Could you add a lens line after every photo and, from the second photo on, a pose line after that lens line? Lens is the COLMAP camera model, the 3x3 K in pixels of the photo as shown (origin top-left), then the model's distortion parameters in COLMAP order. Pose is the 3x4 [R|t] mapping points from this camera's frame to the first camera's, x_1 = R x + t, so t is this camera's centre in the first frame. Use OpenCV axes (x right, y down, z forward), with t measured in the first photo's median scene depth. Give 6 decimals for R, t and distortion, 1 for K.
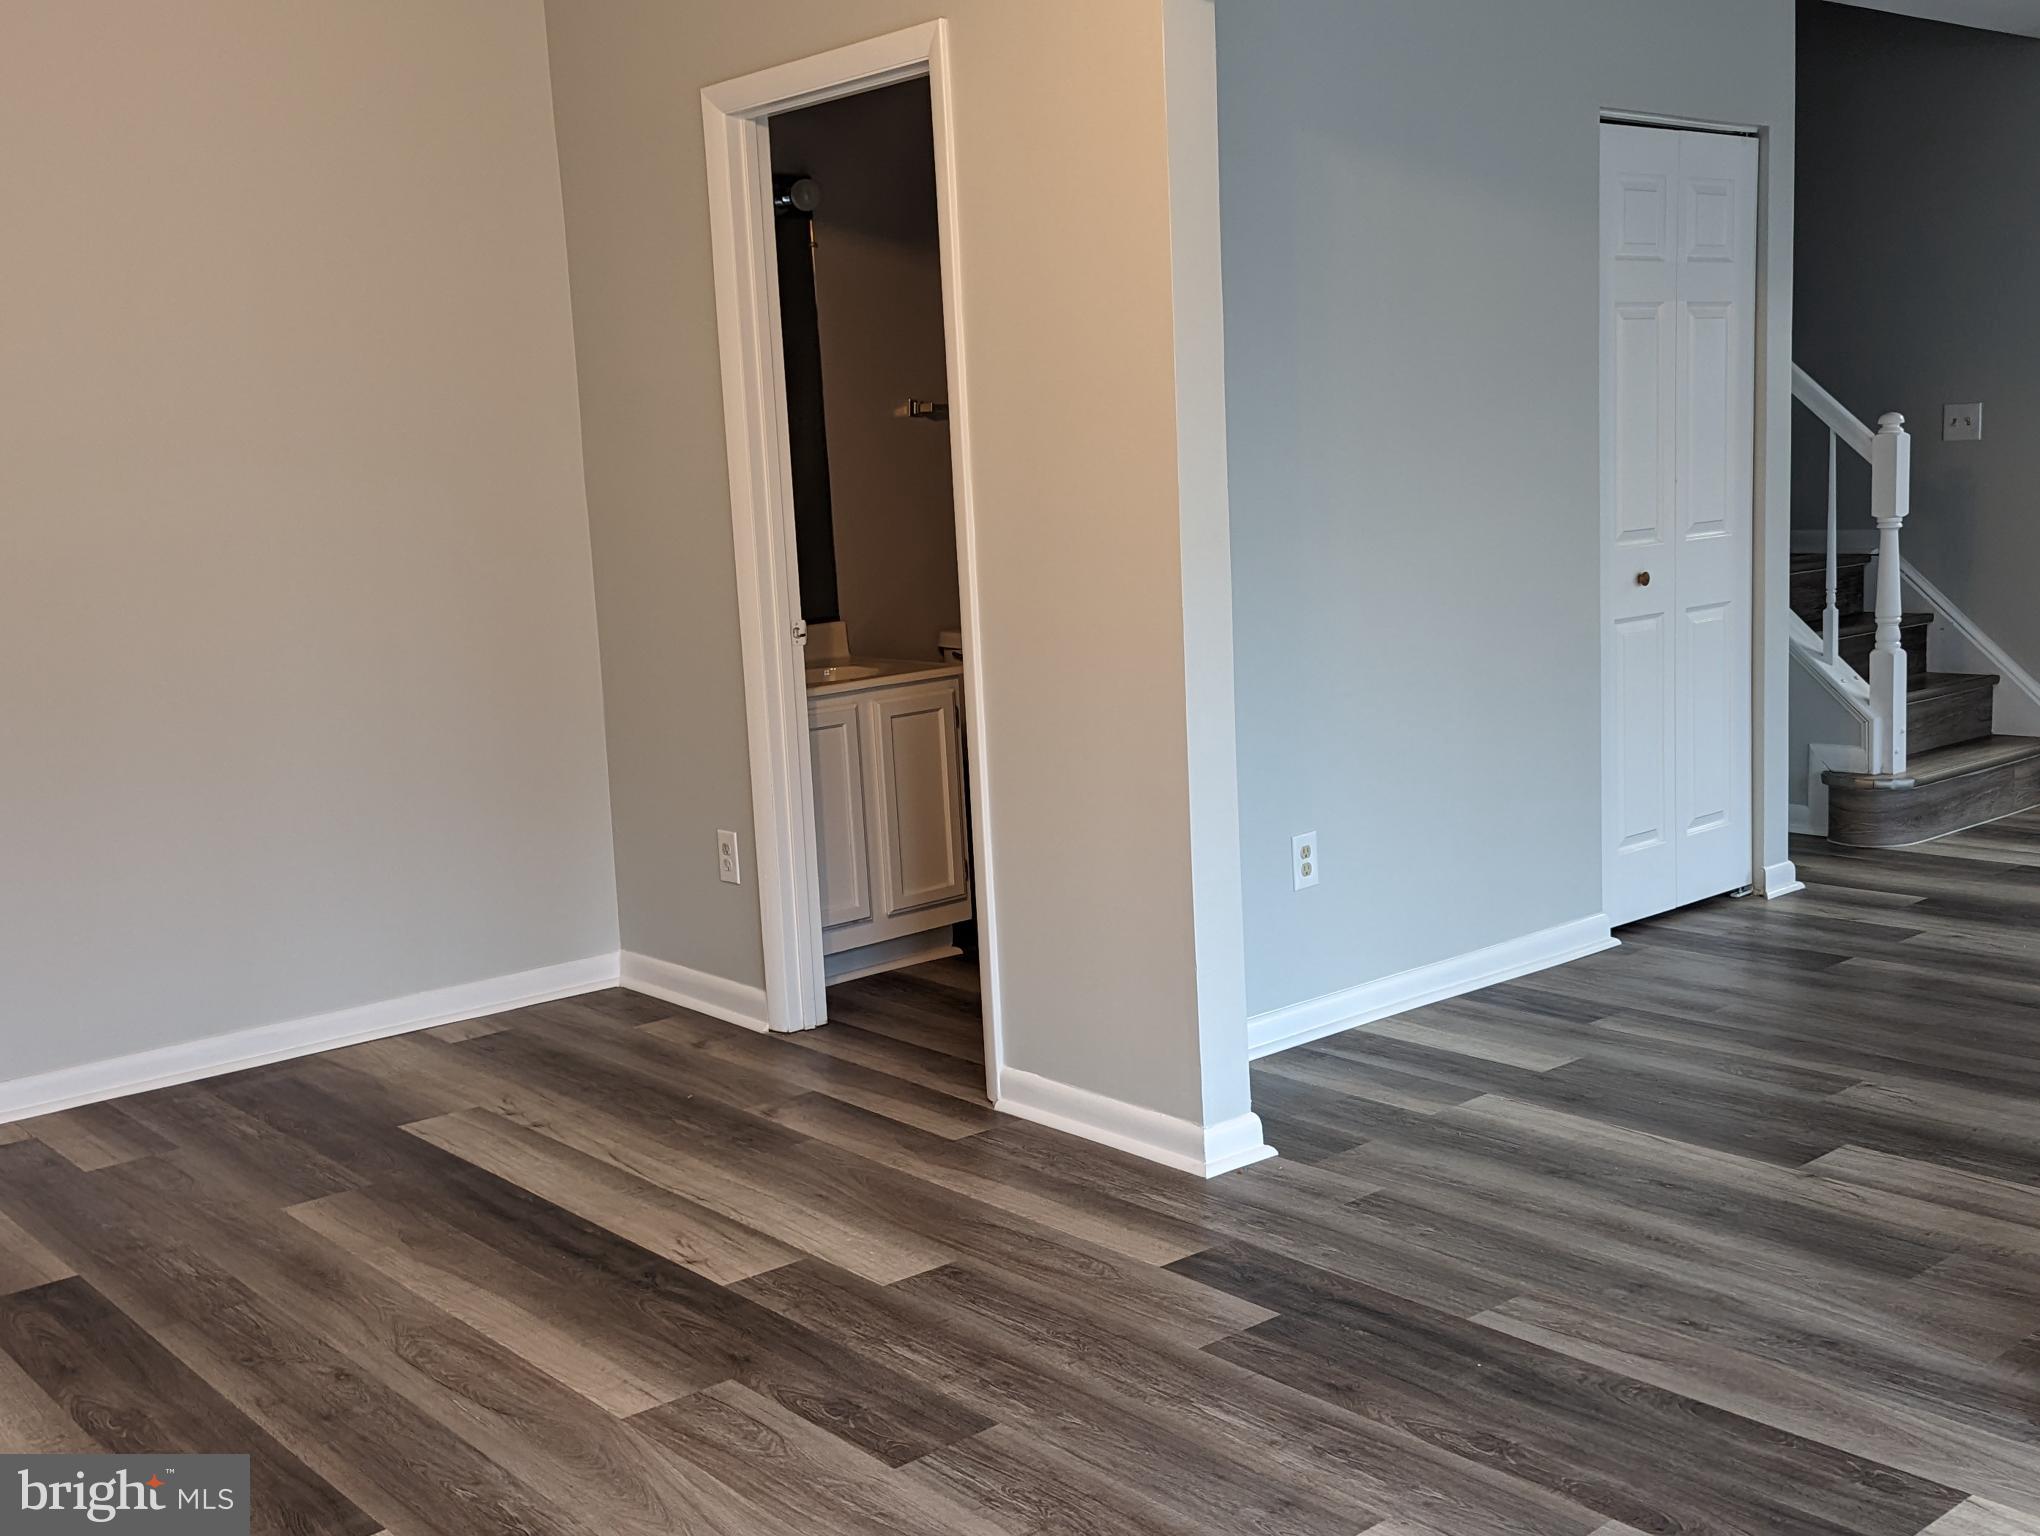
lens RADIAL K [[2096.3, 0, 1020.0], [0, 2096.3, 768.0], [0, 0, 1]] dist [0.082258, -0.109122]
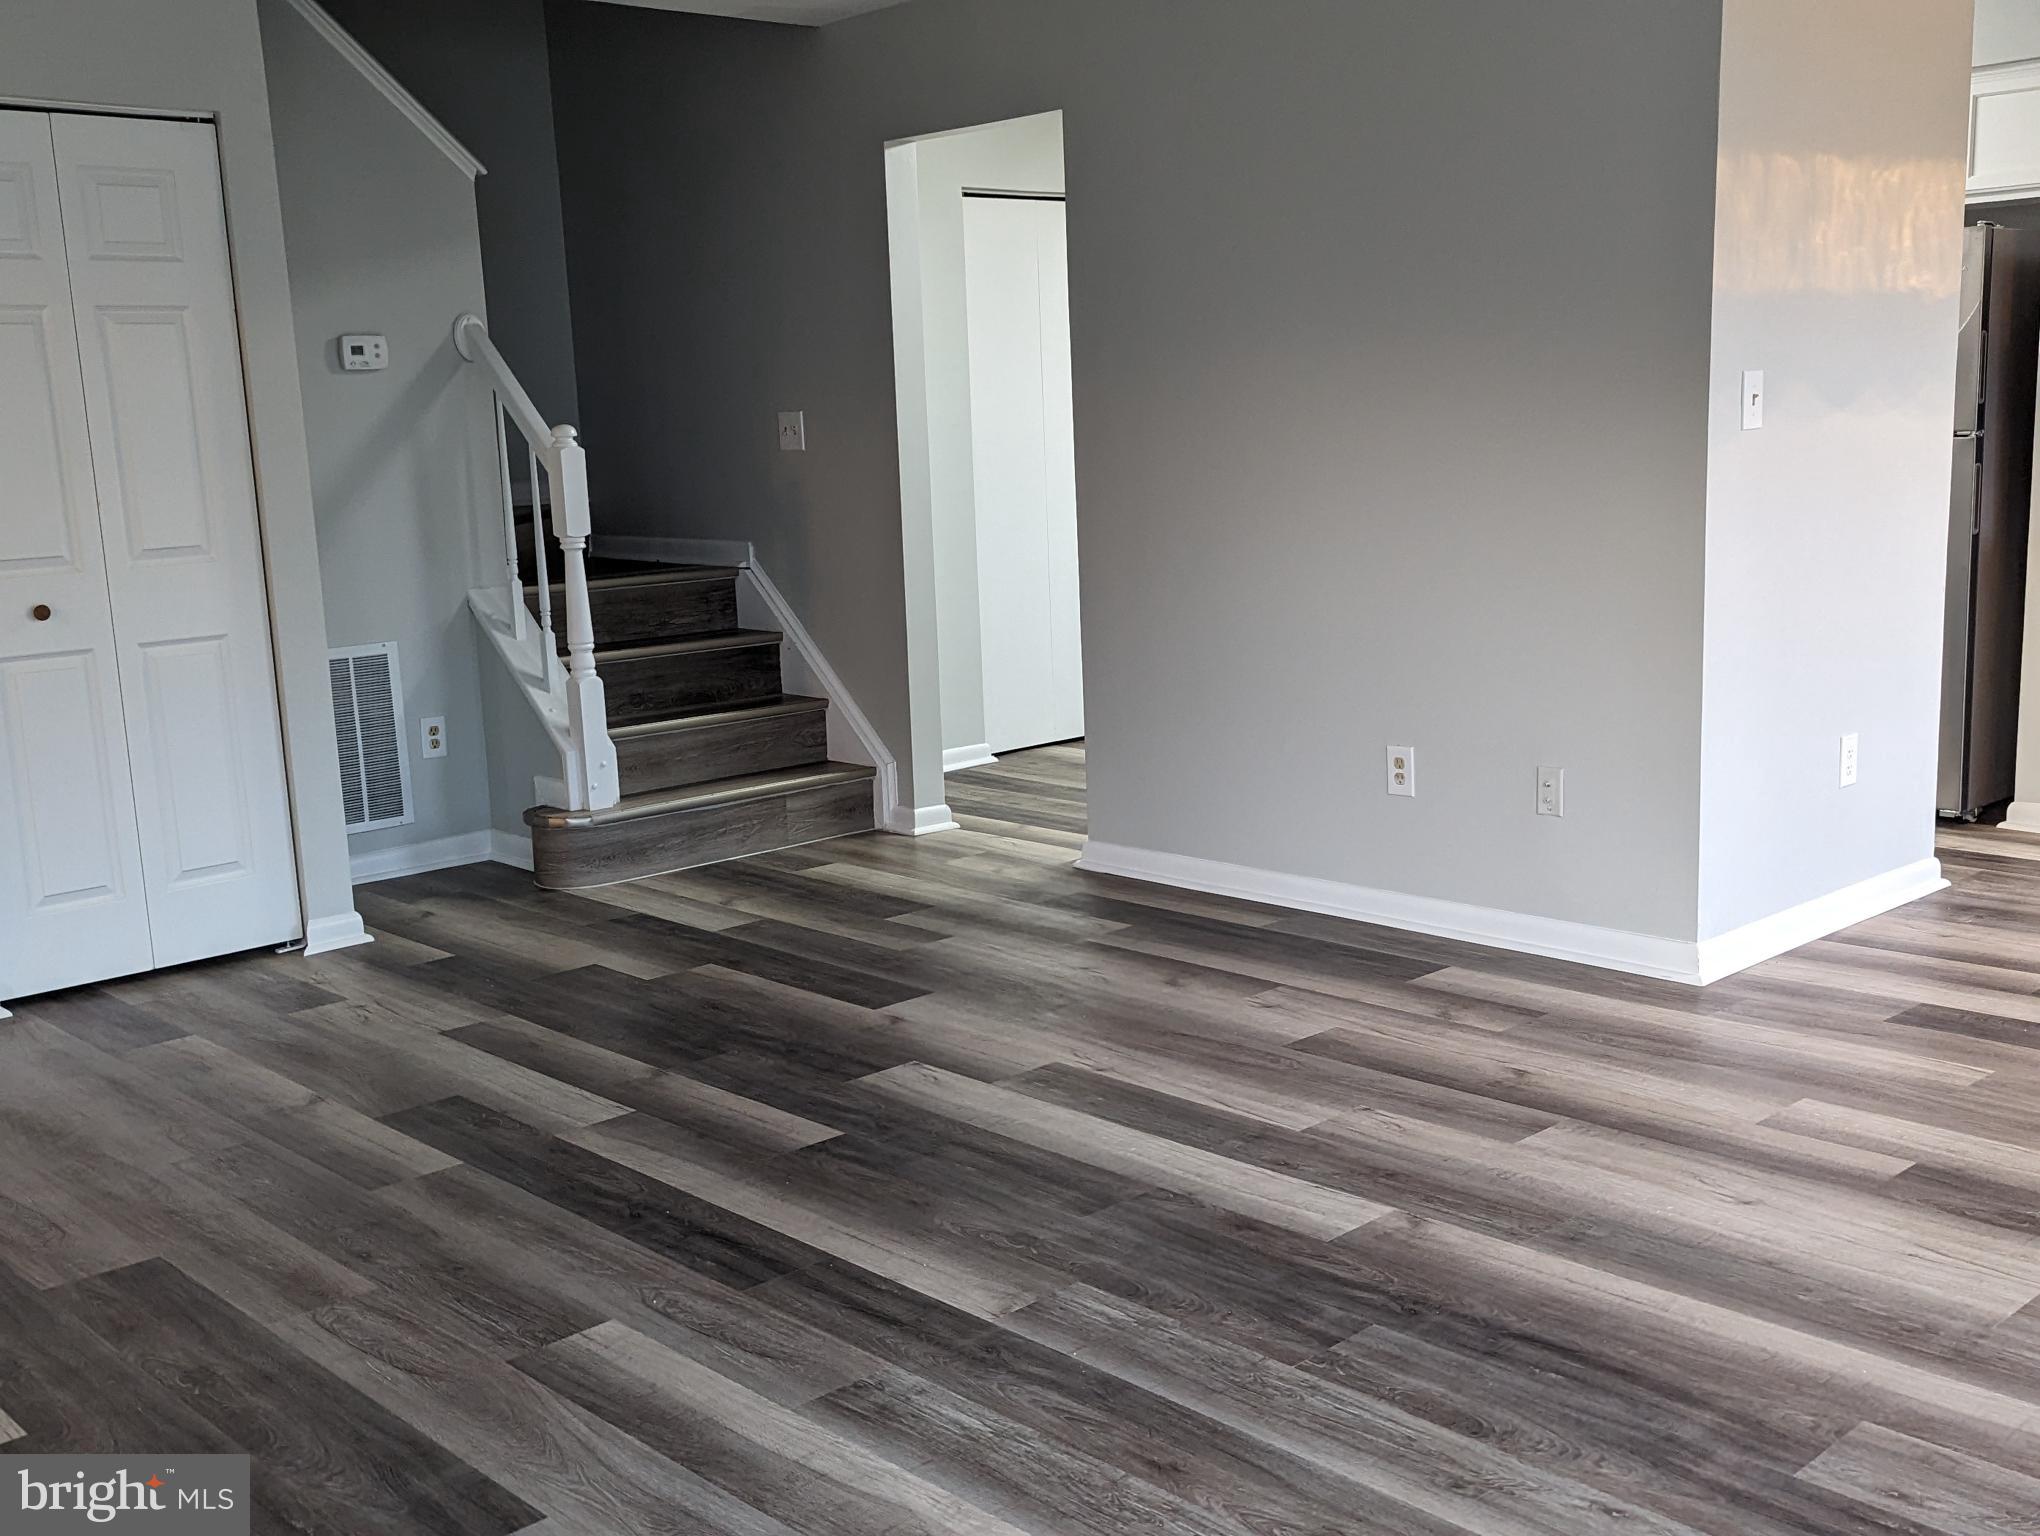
lens RADIAL K [[2096.3, 0, 1020.0], [0, 2096.3, 768.0], [0, 0, 1]] dist [0.082258, -0.109122]
pose [[0.998978, -0.005267, 0.044881, 0.625299], [0.004691, 0.999905, 0.012941, -0.030291], [-0.044945, -0.012717, 0.998908, 0.069250]]
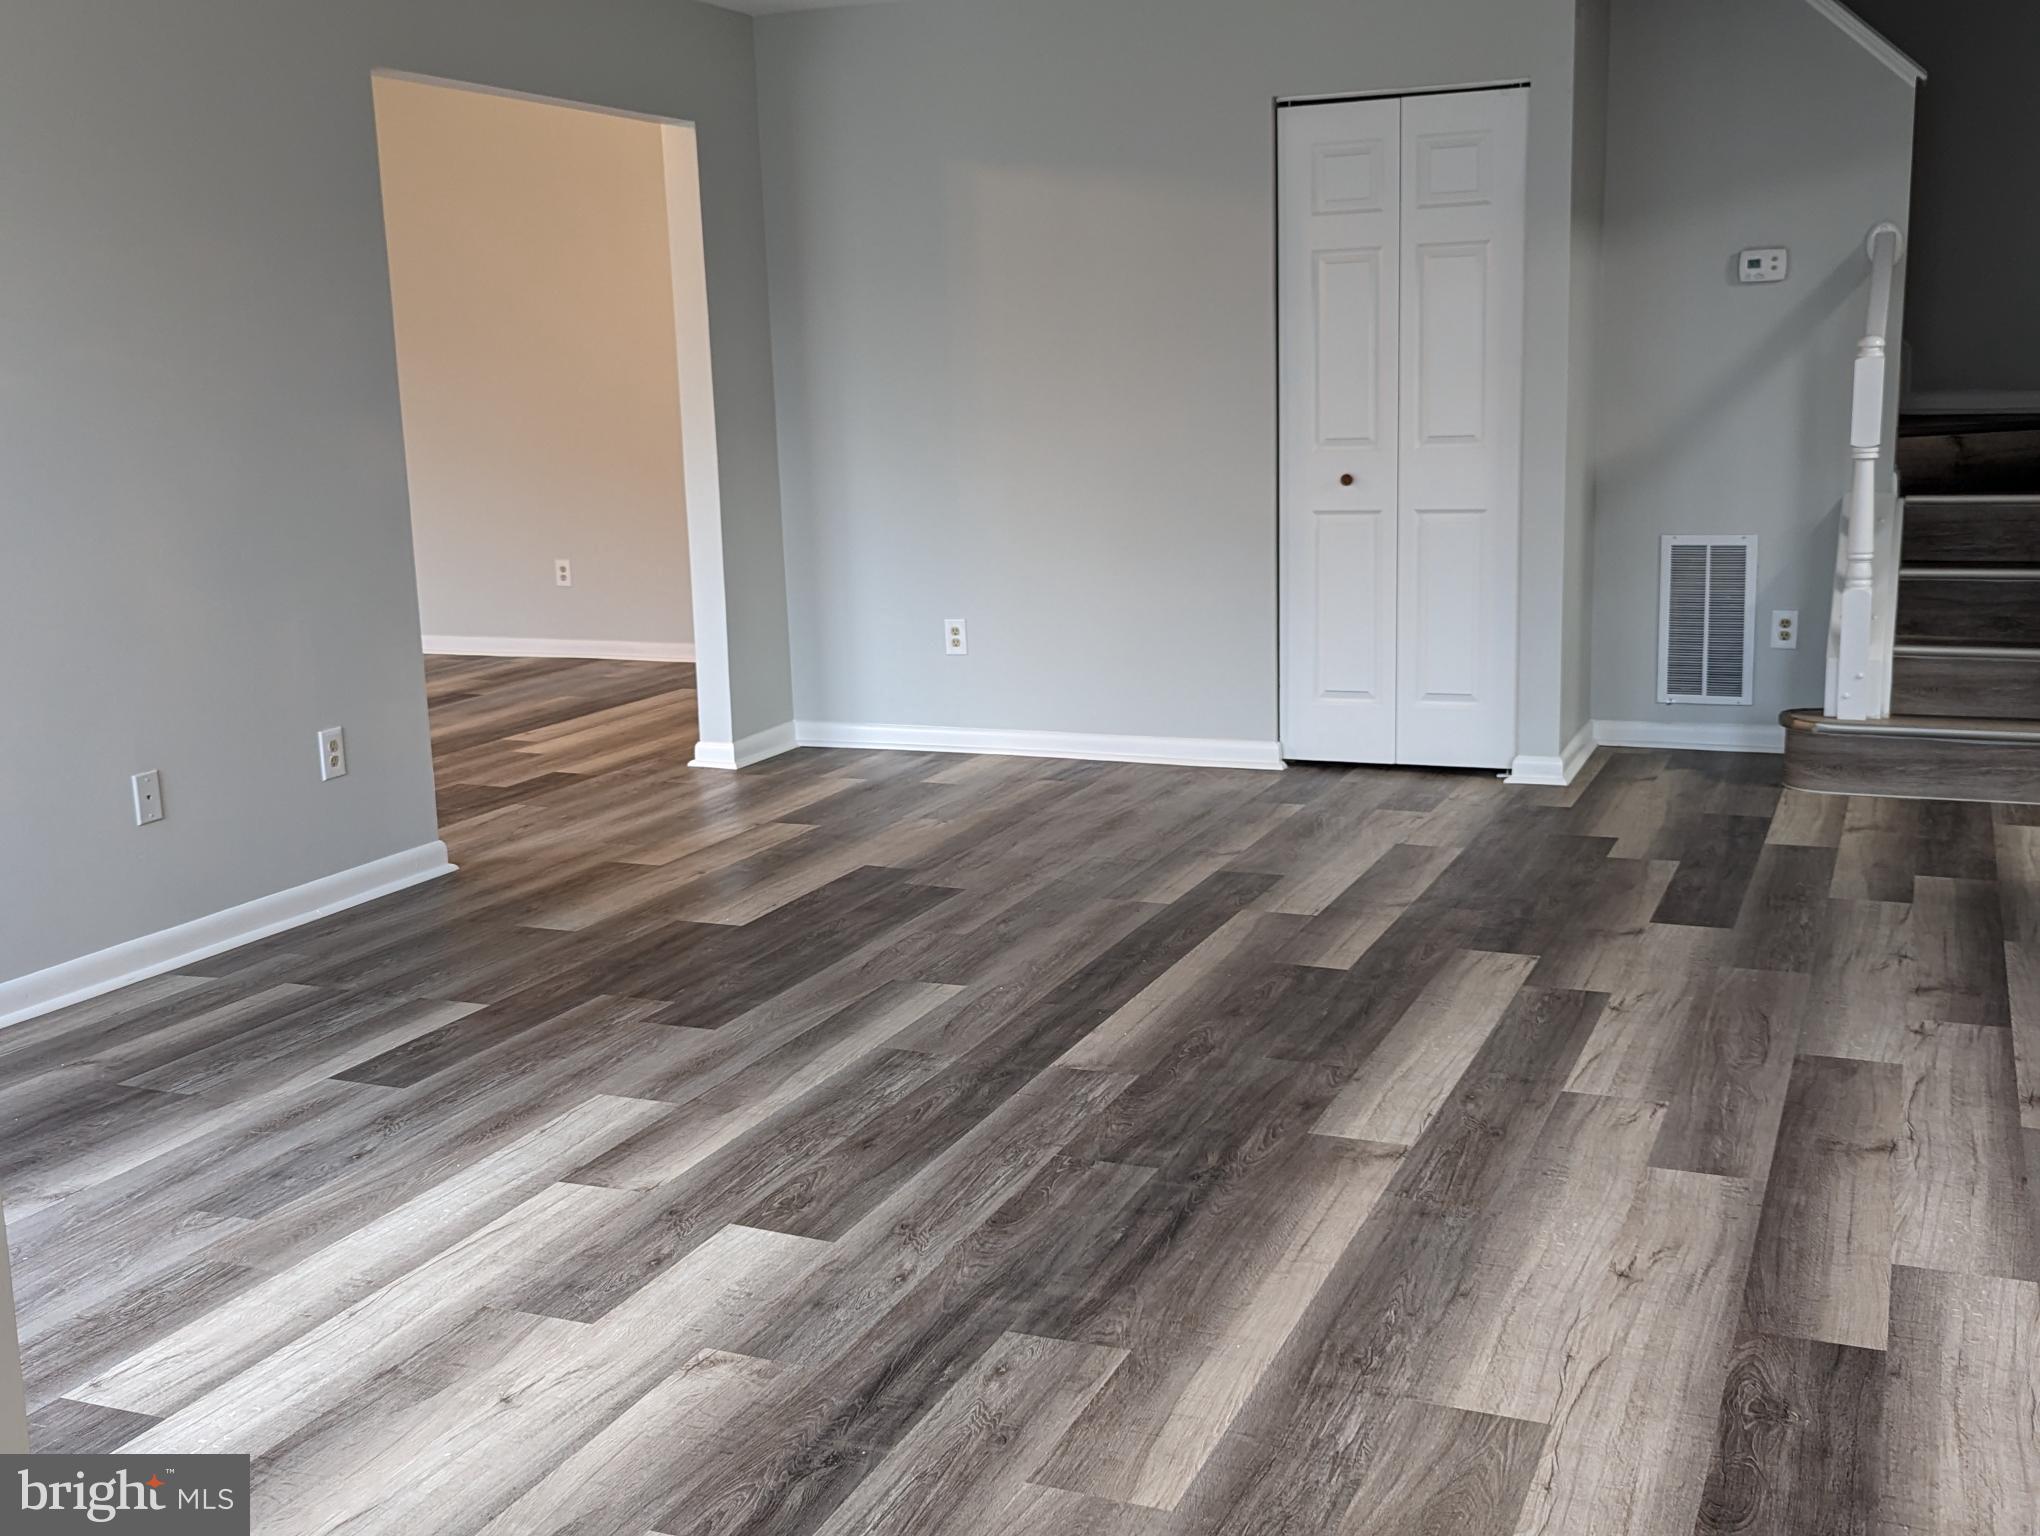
lens RADIAL K [[2096.3, 0, 1020.0], [0, 2096.3, 768.0], [0, 0, 1]] dist [0.082258, -0.109122]
pose [[0.436884, 0.194573, -0.878222, 1.215404], [-0.128063, 0.979834, 0.153379, -0.082693], [0.890355, 0.045459, 0.452992, 0.274263]]
